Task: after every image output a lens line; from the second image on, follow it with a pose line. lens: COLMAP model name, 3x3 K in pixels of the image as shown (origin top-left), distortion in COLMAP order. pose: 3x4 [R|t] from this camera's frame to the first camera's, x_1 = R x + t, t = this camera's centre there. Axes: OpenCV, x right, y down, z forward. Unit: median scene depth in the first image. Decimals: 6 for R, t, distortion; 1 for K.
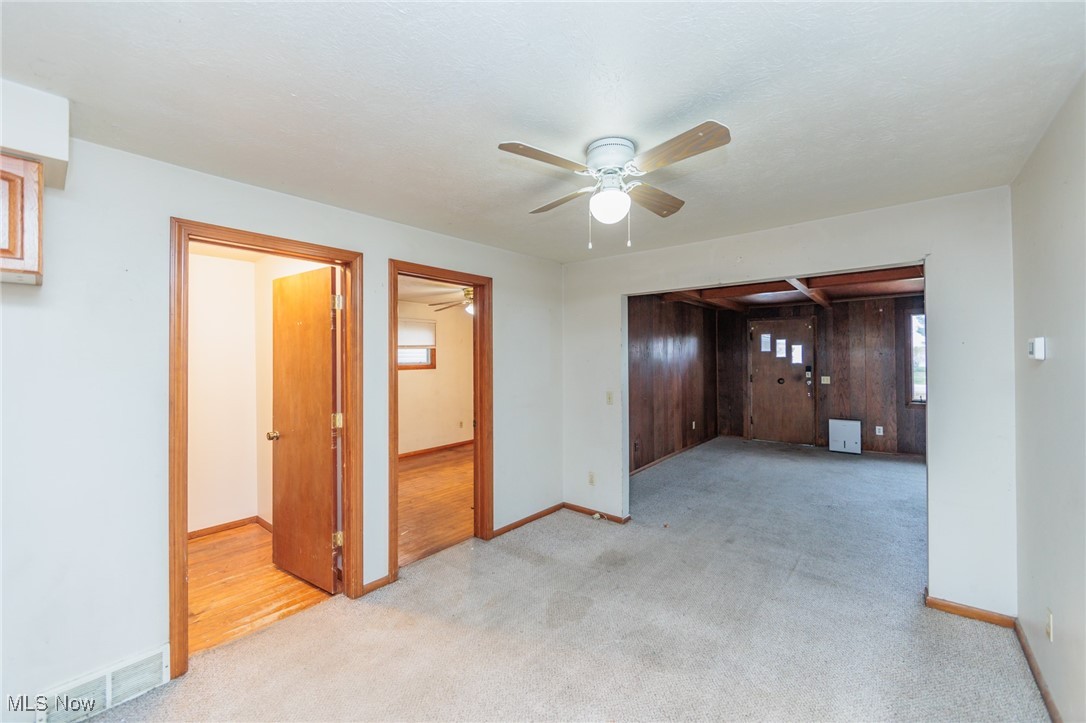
lens RADIAL K [[427.8, 0, 548.9], [0, 427.8, 359.3], [0, 0, 1]] dist [0.000589, 0.000186]
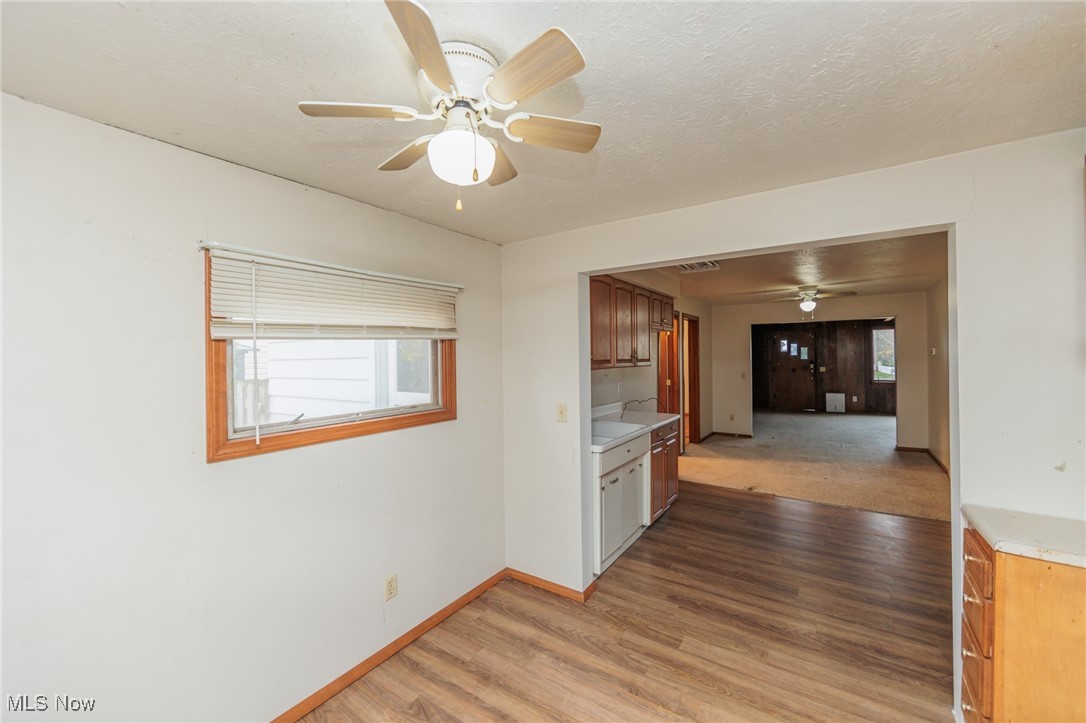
lens RADIAL K [[422.8, 0, 549.5], [0, 422.8, 356.8], [0, 0, 1]] dist [-0.001811, -0.000191]
pose [[0.995638, -0.003421, 0.093241, -0.530703], [0.003739, 0.999988, -0.003240, 0.002719], [-0.093228, 0.003574, 0.995638, -0.495759]]
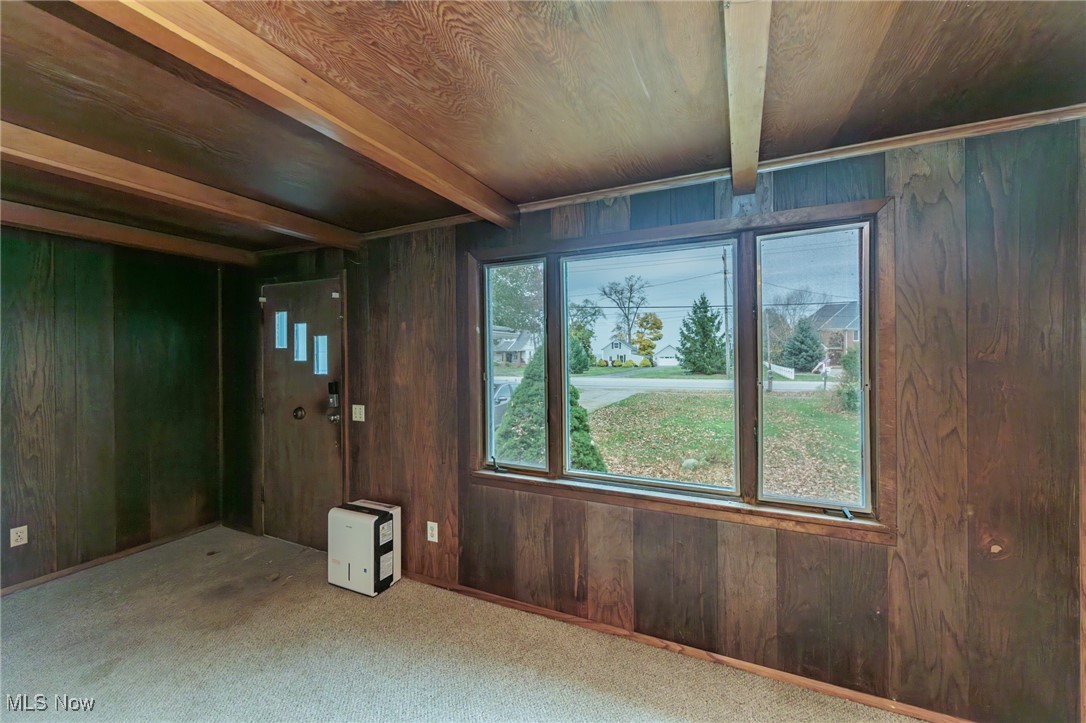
lens RADIAL K [[422.8, 0, 549.5], [0, 422.8, 356.8], [0, 0, 1]] dist [-0.001811, -0.000191]
pose [[0.969244, -0.000420, 0.246102, 0.734924], [0.001533, 0.999989, -0.004334, -0.008638], [-0.246097, 0.004578, 0.969234, 0.519357]]
